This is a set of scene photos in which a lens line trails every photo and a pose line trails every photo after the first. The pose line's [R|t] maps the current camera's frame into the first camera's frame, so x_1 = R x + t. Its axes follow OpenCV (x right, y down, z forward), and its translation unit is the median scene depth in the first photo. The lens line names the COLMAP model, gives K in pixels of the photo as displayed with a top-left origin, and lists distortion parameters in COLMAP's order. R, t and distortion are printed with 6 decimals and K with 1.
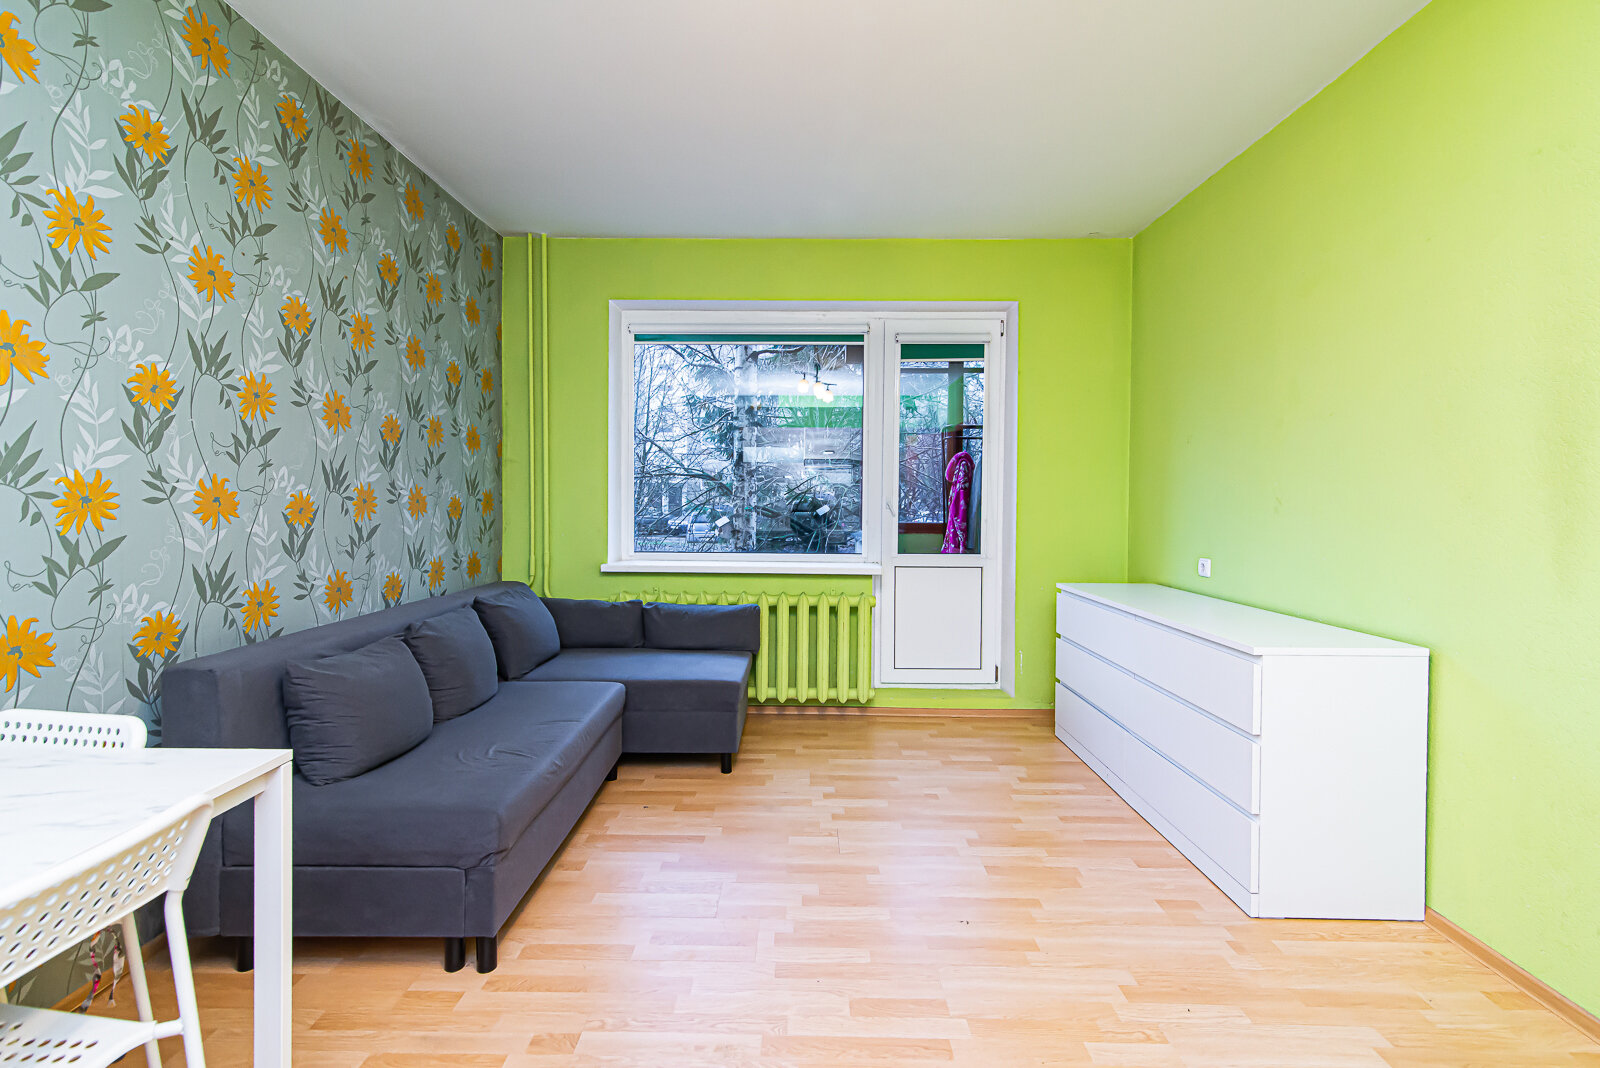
lens RADIAL K [[724.0, 0, 791.6], [0, 724.0, 518.0], [0, 0, 1]] dist [0.015175, -0.001323]
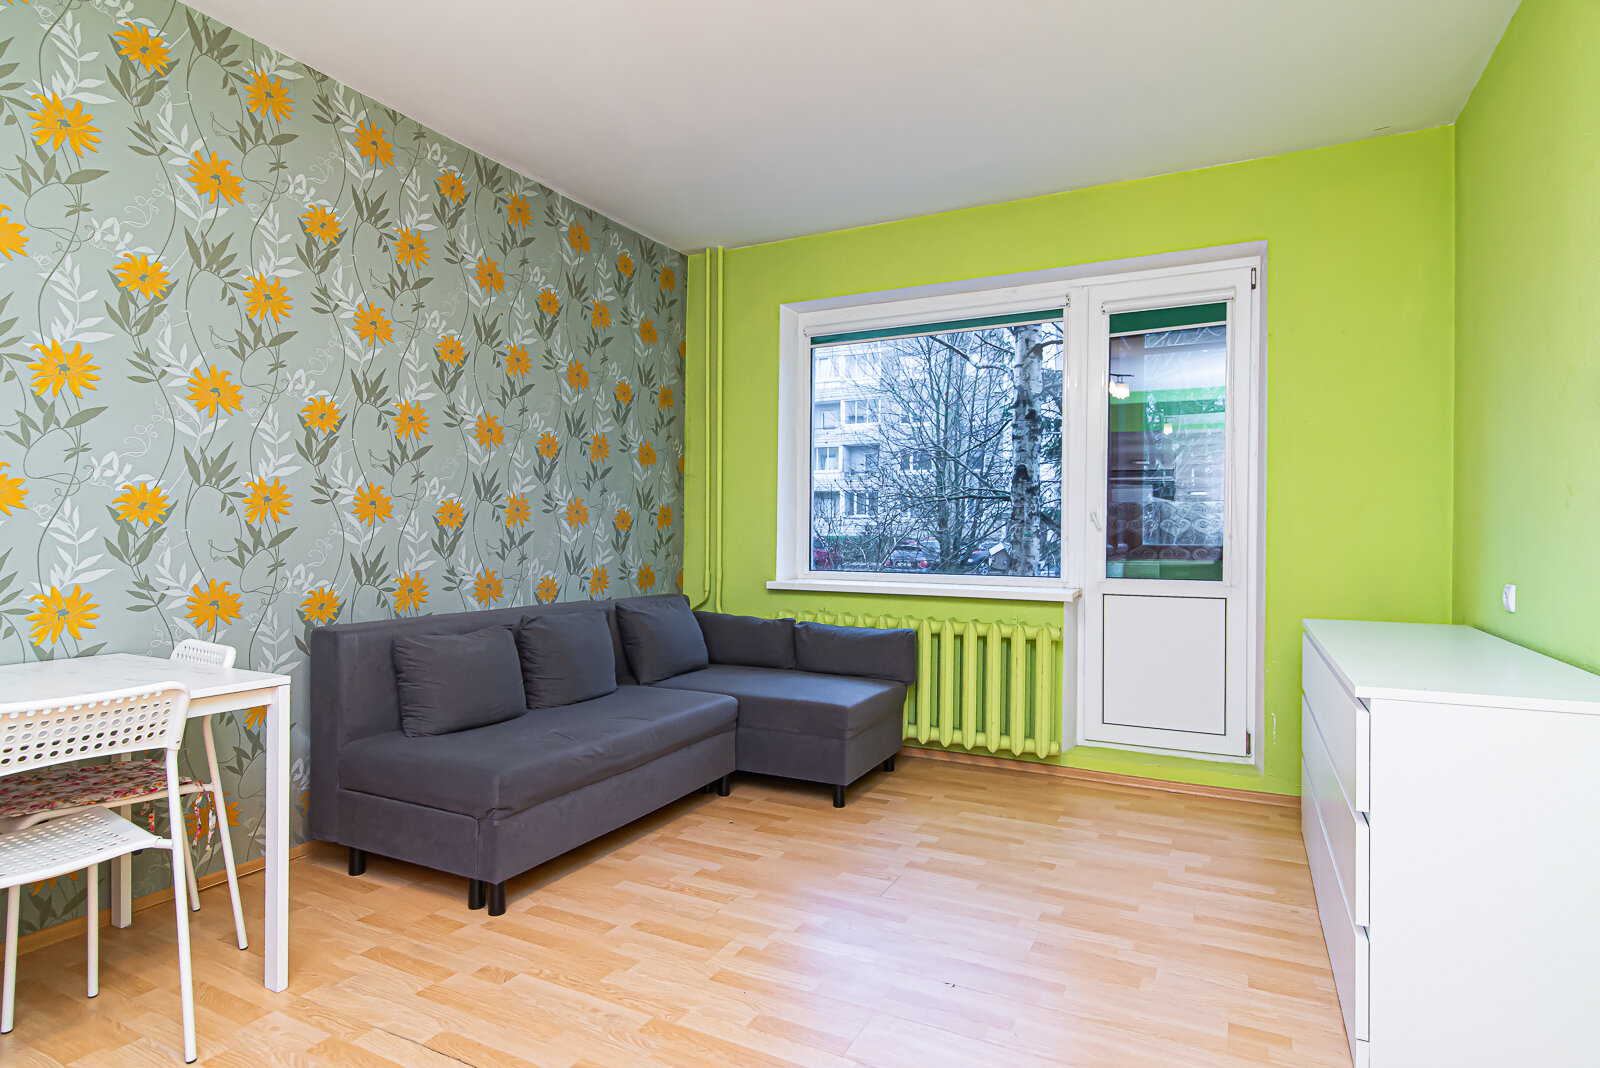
lens RADIAL K [[855.6, 0, 788.6], [0, 855.6, 534.8], [0, 0, 1]] dist [0.006350, 0.000598]
pose [[0.894507, -0.000251, -0.447054, 0.376130], [-0.011437, 0.999660, -0.023445, 0.041441], [0.446908, 0.026084, 0.894200, 0.006476]]
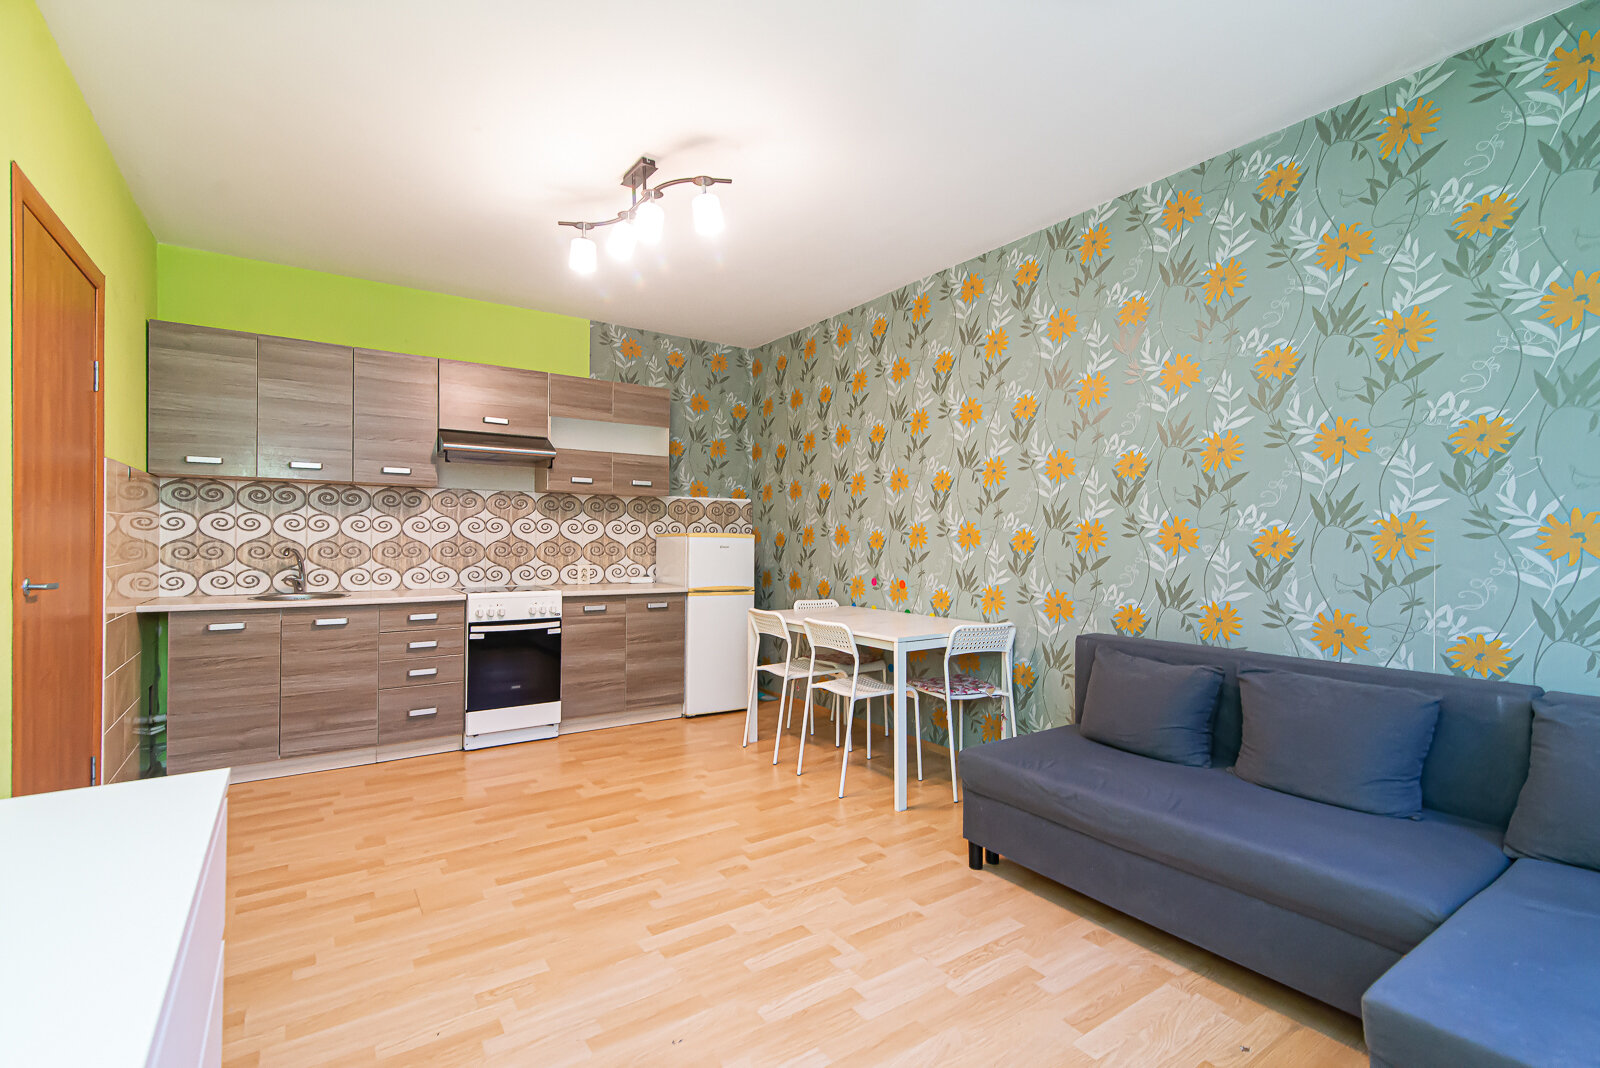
lens RADIAL K [[718.8, 0, 800.0], [0, 718.8, 534.0], [0, 0, 1]] dist [0.014181, -0.000366]
pose [[-0.809510, -0.012849, -0.586965, 0.444536], [-0.022612, 0.999701, 0.009301, -0.017248], [0.586670, 0.020802, -0.809559, 1.259372]]
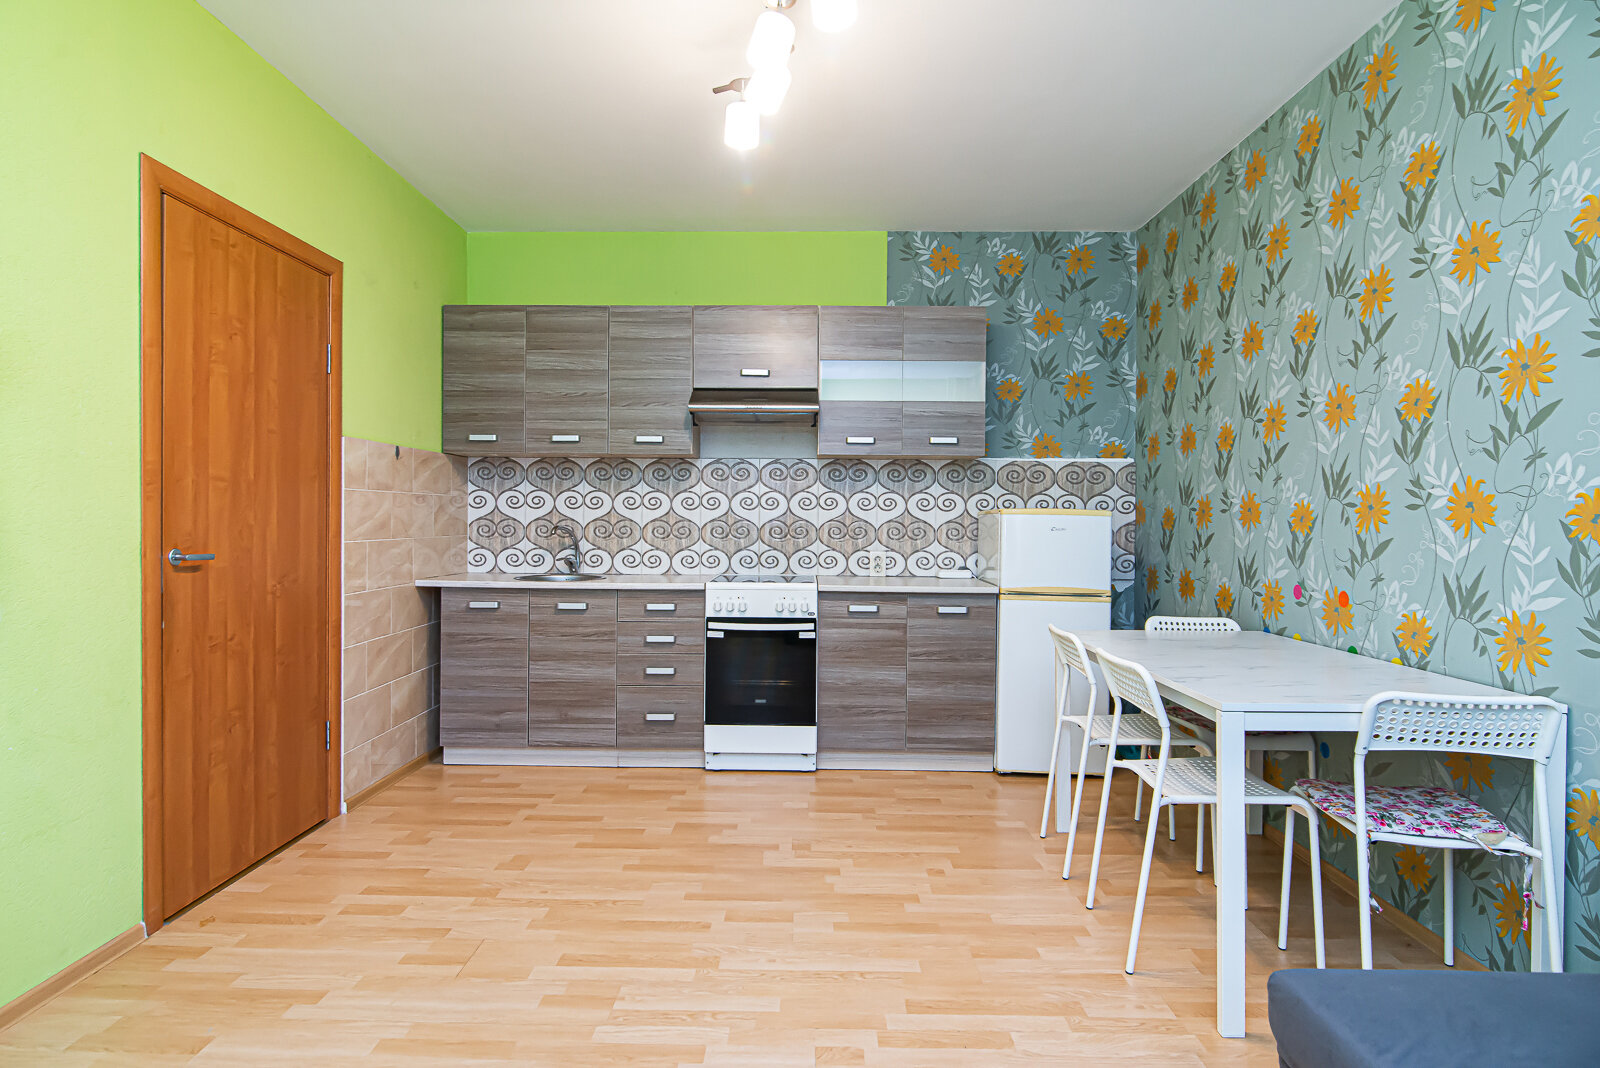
lens RADIAL K [[853.5, 0, 794.6], [0, 853.5, 520.7], [0, 0, 1]] dist [0.003477, -0.001124]
pose [[-0.999902, -0.011125, -0.008462, 0.023161], [-0.011321, 0.999658, 0.023558, -0.007320], [0.008197, 0.023651, -0.999687, 1.130169]]
